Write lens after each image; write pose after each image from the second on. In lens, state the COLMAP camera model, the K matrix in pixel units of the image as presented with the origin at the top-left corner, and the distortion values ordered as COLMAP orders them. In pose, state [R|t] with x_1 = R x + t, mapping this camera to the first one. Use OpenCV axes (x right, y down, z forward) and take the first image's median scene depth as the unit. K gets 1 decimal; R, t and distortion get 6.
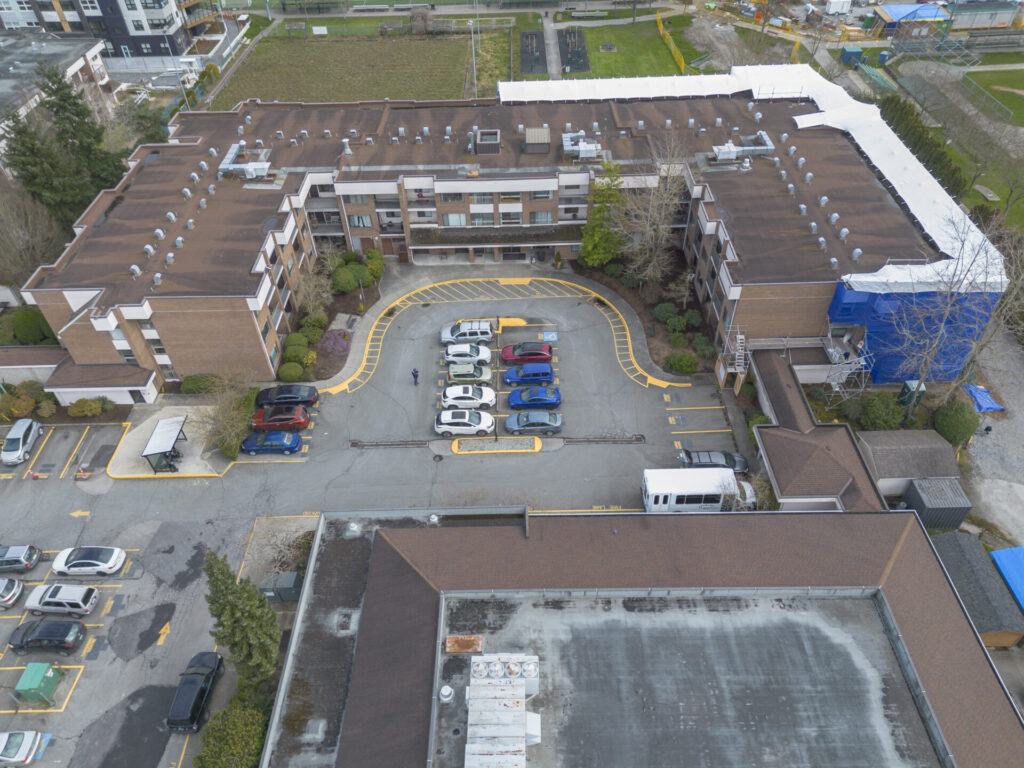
lens RADIAL K [[722.0, 0, 512.0], [0, 722.0, 384.0], [0, 0, 1]] dist [0.028501, -0.008402]
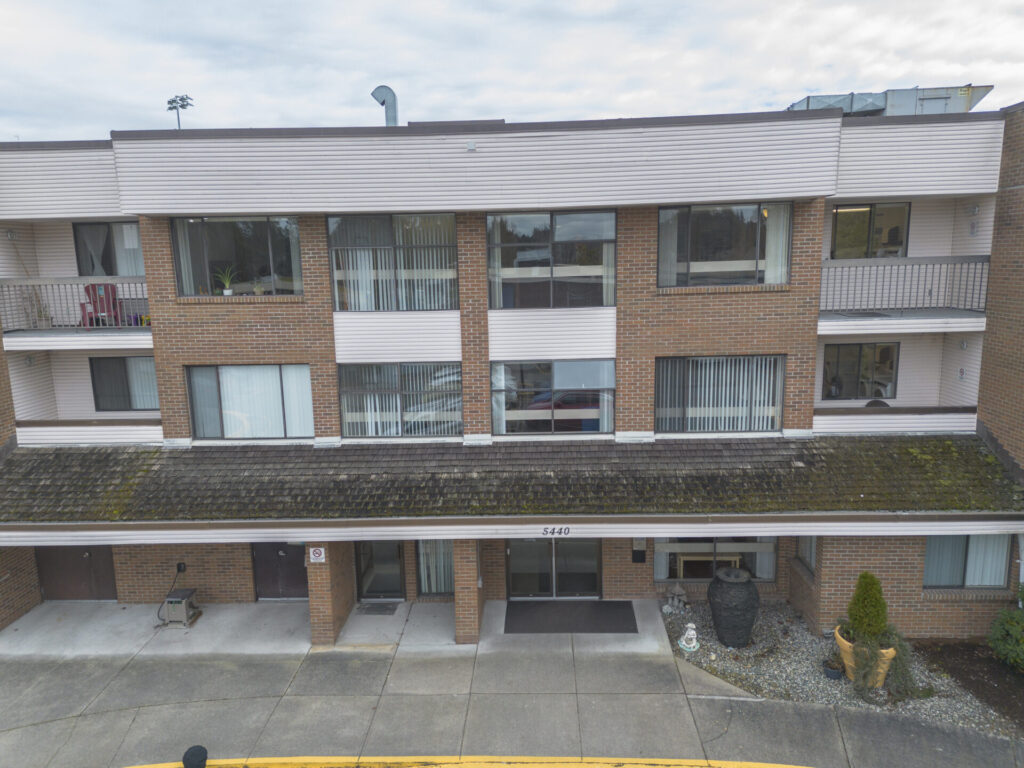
lens RADIAL K [[722.0, 0, 512.0], [0, 722.0, 384.0], [0, 0, 1]] dist [0.028501, -0.008402]
pose [[0.999774, 0.014284, -0.015731, -0.009383], [-0.020335, 0.857932, -0.513361, -0.136167], [0.006163, 0.513565, 0.858029, 0.837319]]
